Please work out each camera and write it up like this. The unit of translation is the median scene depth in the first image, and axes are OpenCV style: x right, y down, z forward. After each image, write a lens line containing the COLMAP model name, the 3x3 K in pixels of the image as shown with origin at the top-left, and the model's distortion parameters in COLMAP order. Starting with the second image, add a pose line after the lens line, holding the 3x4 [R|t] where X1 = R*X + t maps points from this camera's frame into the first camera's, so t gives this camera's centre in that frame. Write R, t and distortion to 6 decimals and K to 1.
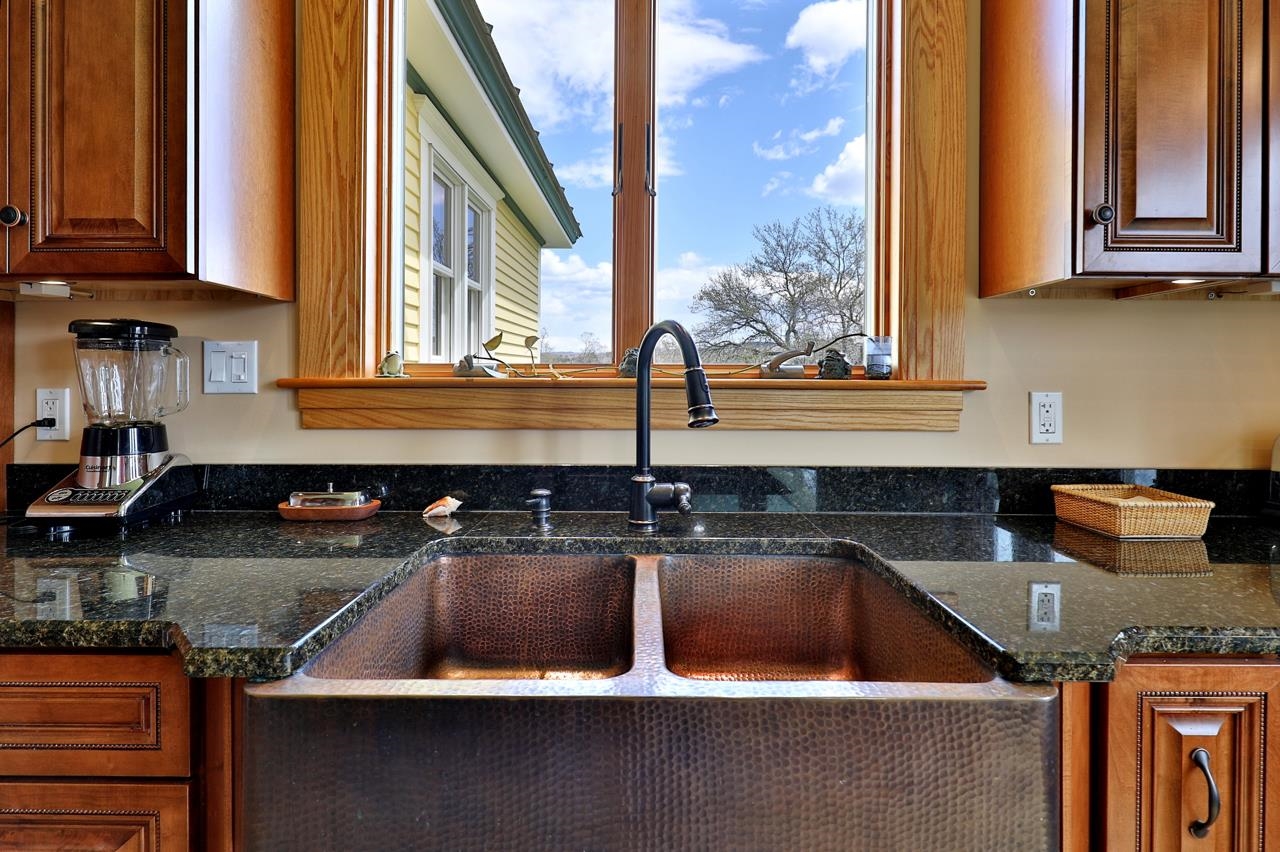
lens RADIAL K [[630.7, 0, 630.4], [0, 630.7, 378.6], [0, 0, 1]] dist [0.000488, 0.000385]
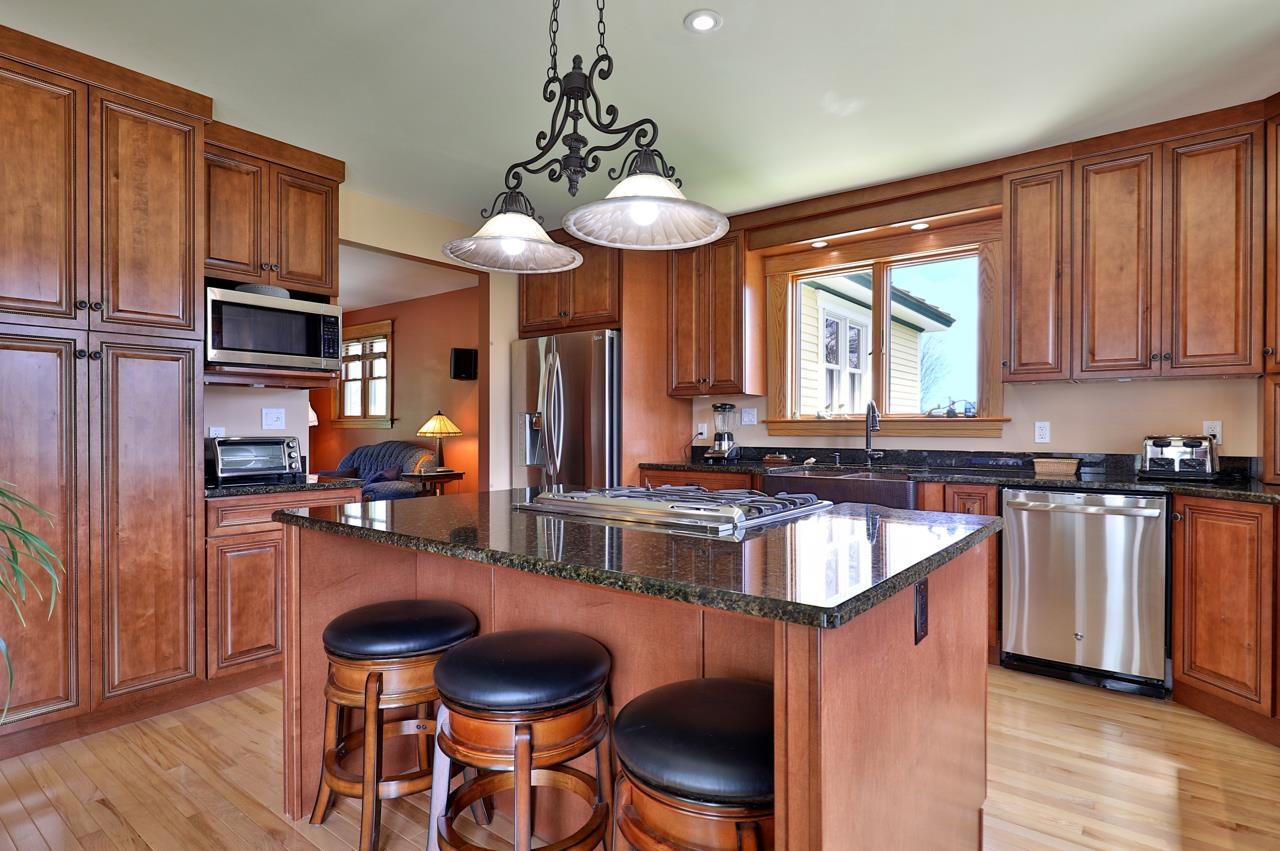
lens RADIAL K [[671.4, 0, 641.2], [0, 671.4, 427.2], [0, 0, 1]] dist [-0.000251, 0.000025]
pose [[0.789529, -0.004034, -0.613699, 1.039833], [0.000496, 0.999982, -0.005936, 0.056464], [0.613712, 0.004382, 0.789517, -2.052385]]
